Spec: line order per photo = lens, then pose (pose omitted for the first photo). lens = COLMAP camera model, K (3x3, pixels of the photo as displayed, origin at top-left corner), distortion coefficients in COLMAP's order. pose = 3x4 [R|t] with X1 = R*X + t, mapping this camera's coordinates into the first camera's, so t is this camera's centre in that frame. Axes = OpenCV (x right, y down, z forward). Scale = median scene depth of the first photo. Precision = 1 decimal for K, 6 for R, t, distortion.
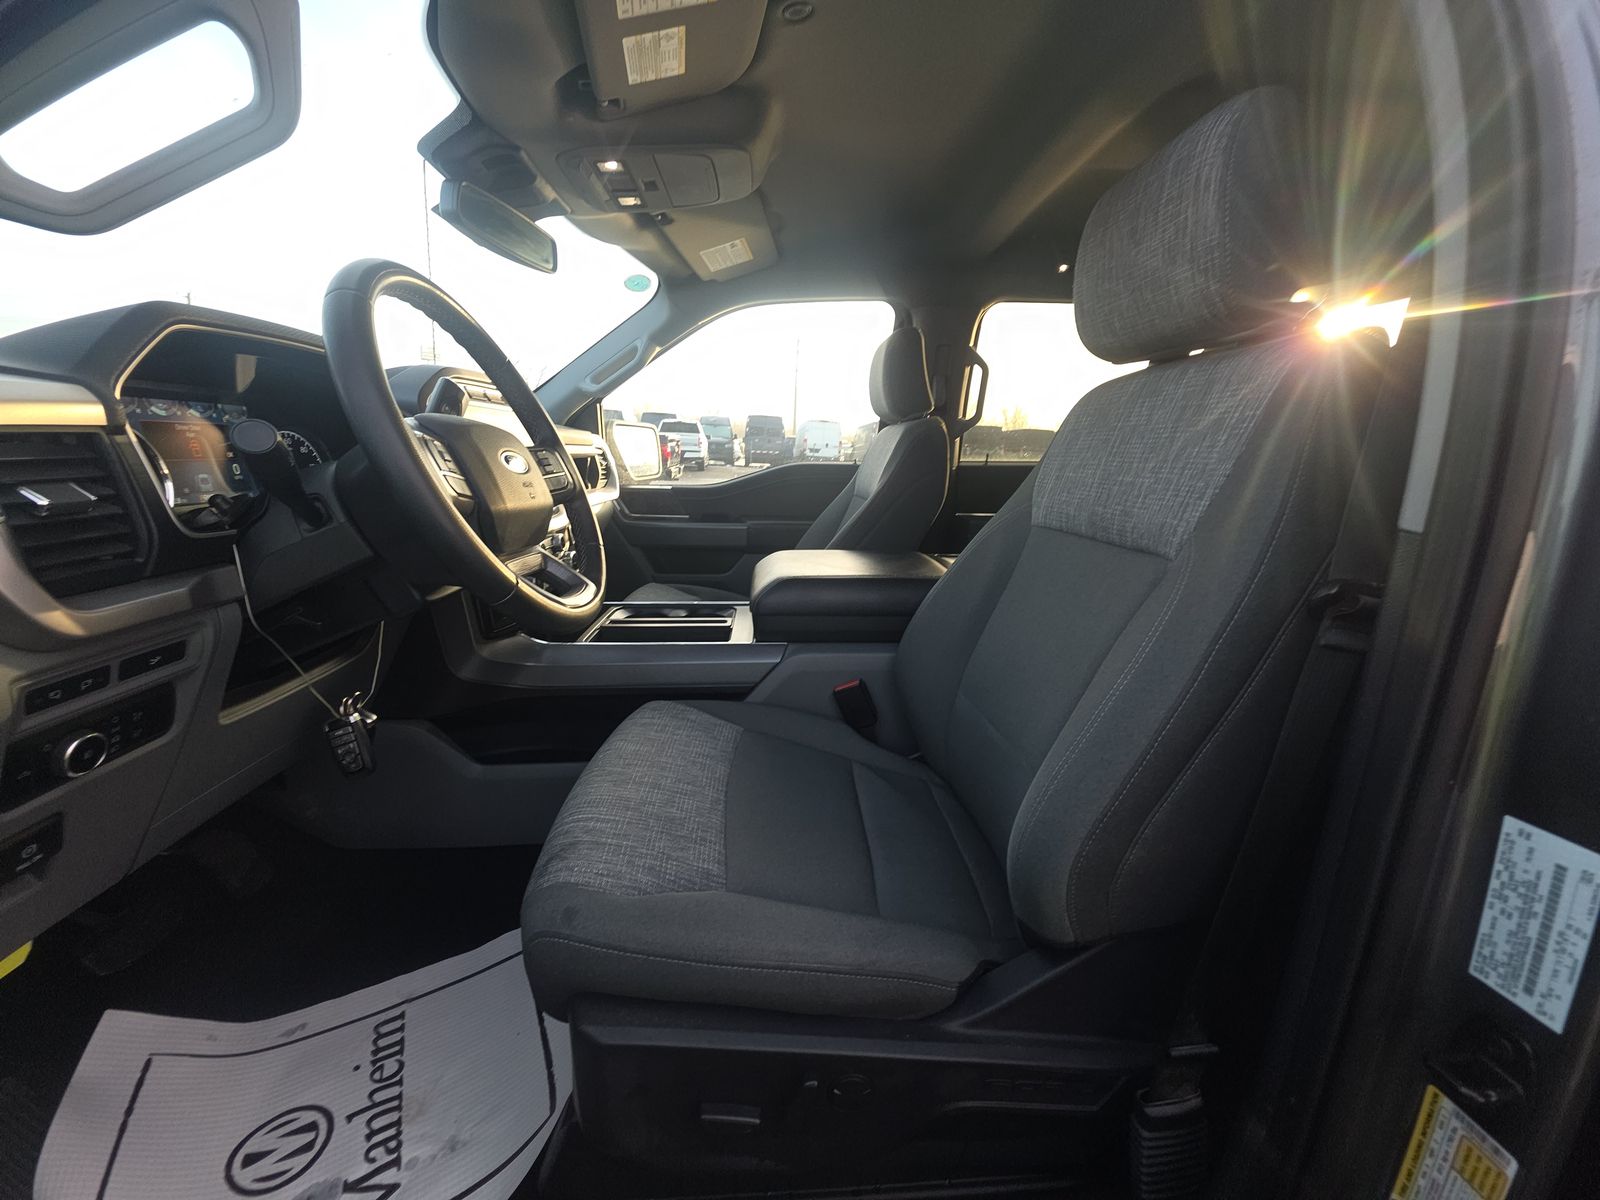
lens RADIAL K [[629.3, 0, 799.1], [0, 629.3, 595.6], [0, 0, 1]] dist [0.007461, -0.006170]
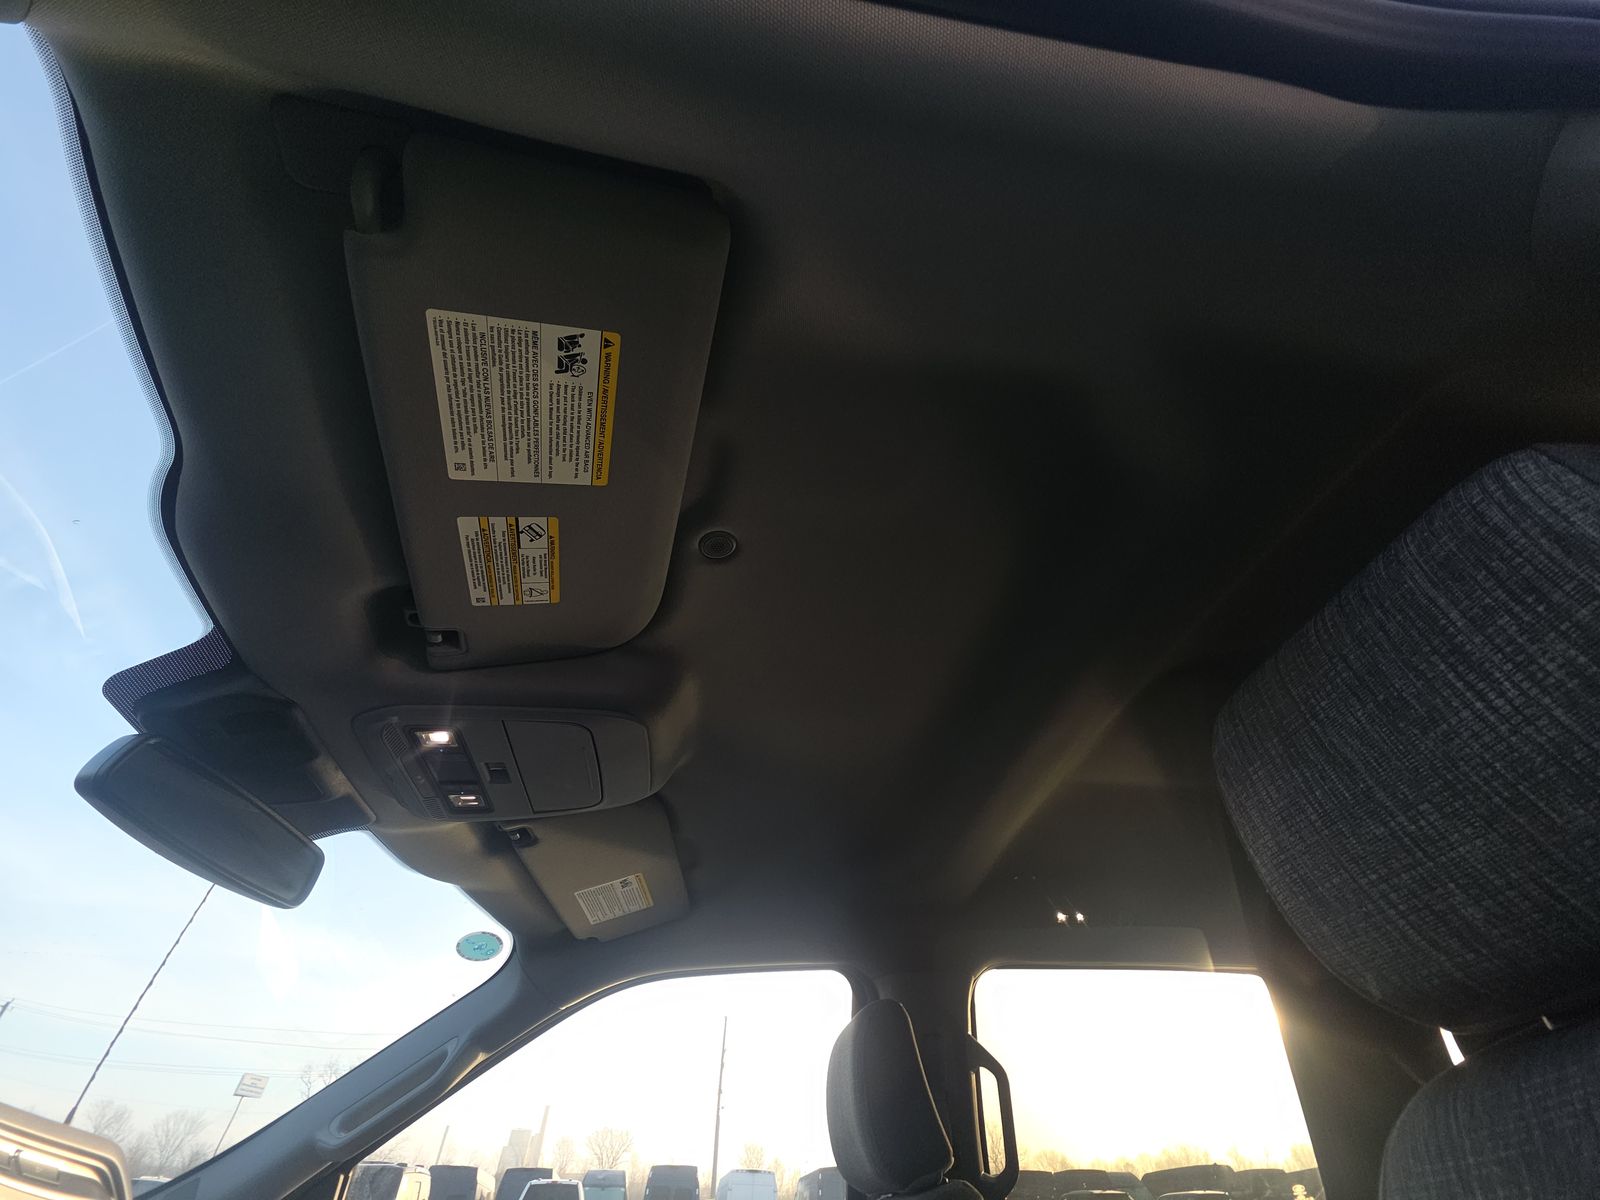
lens RADIAL K [[629.3, 0, 800.2], [0, 629.3, 595.6], [0, 0, 1]] dist [0.007461, -0.006170]
pose [[0.994906, 0.033938, 0.094924, 0.016955], [0.062236, 0.533973, -0.843208, -0.134422], [-0.079303, 0.844820, 0.529140, 0.388601]]
